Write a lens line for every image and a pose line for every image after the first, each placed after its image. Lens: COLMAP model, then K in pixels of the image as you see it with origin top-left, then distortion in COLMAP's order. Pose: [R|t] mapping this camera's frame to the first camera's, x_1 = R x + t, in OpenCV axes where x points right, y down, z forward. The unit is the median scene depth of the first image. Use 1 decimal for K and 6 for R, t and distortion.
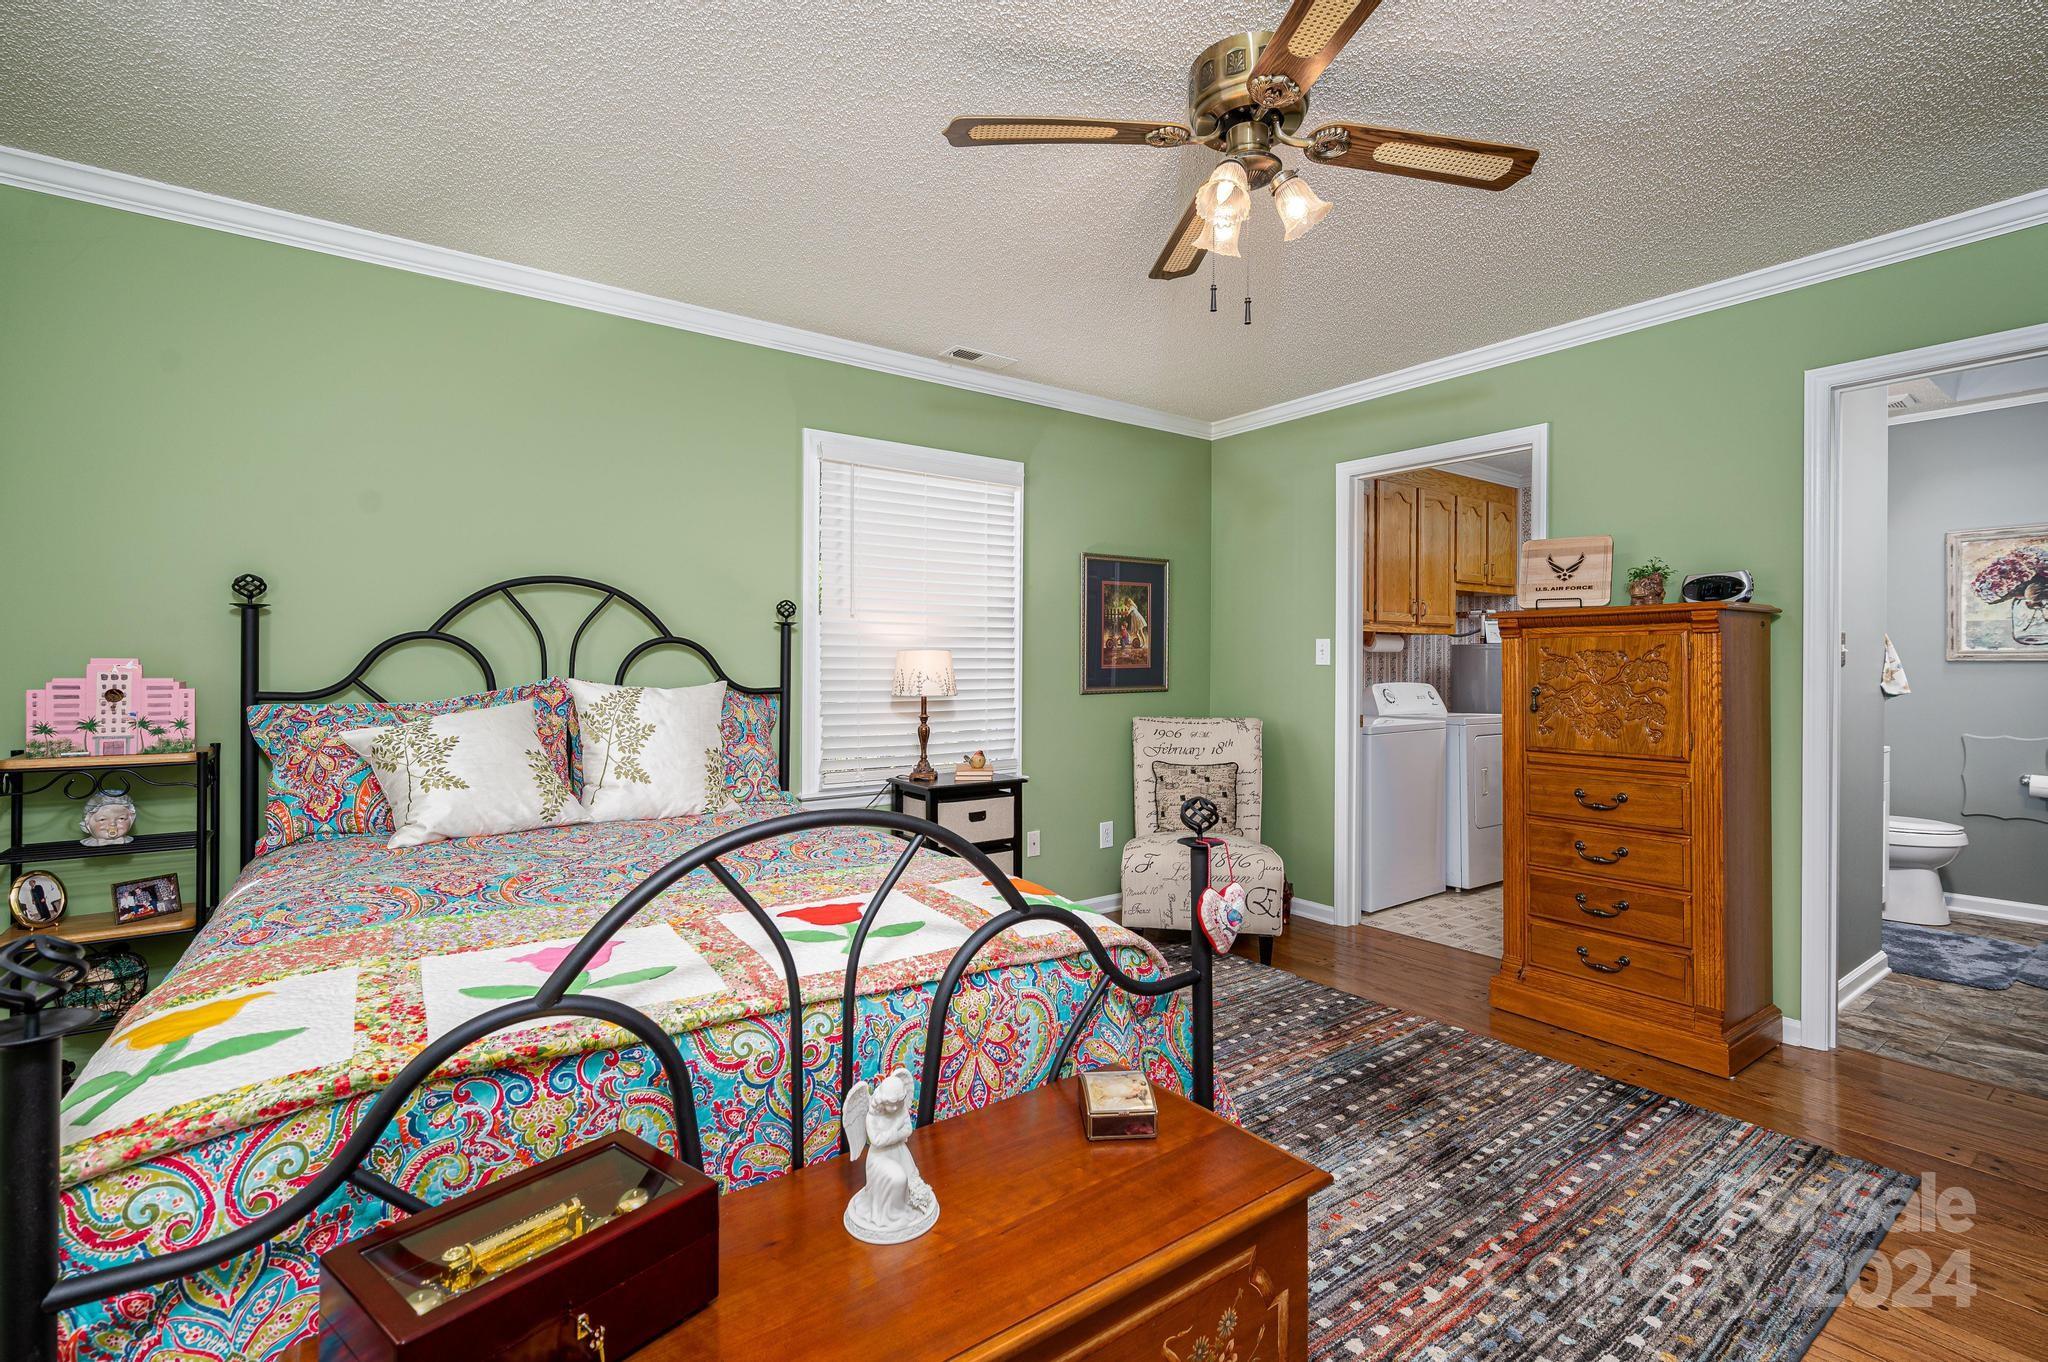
lens RADIAL K [[901.2, 0, 1029.2], [0, 901.2, 663.8], [0, 0, 1]] dist [-0.004911, -0.000170]
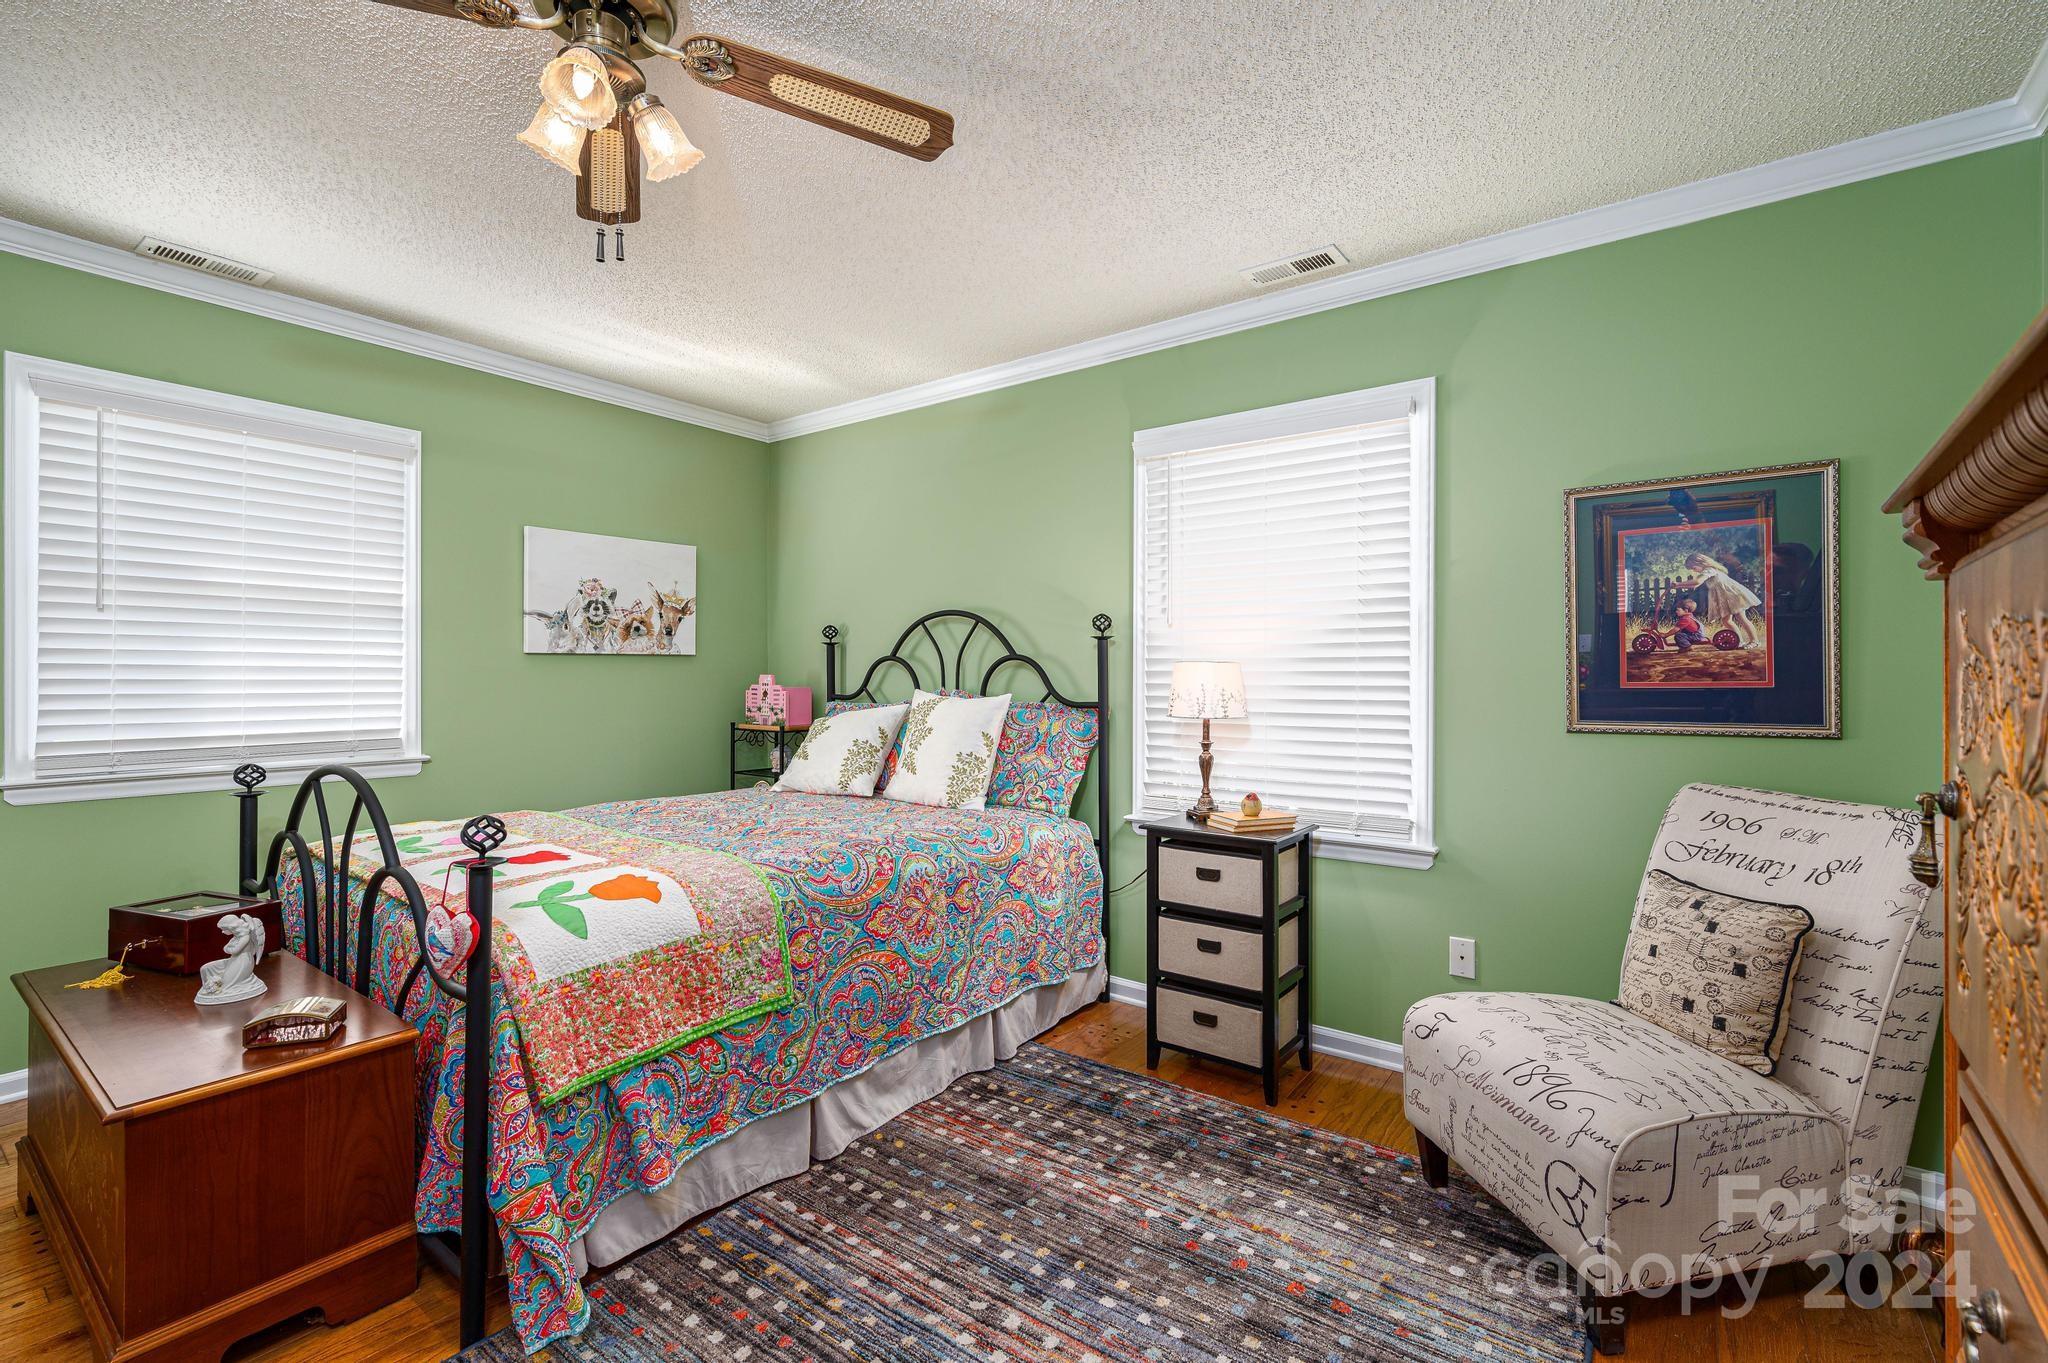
lens RADIAL K [[901.2, 0, 1079.4], [0, 901.2, 683.9], [0, 0, 1]] dist [-0.004911, -0.000170]
pose [[0.313421, 0.009219, -0.949570, 0.640826], [-0.001017, 0.999956, 0.009372, -0.002764], [0.949614, -0.001971, 0.313416, 0.645154]]
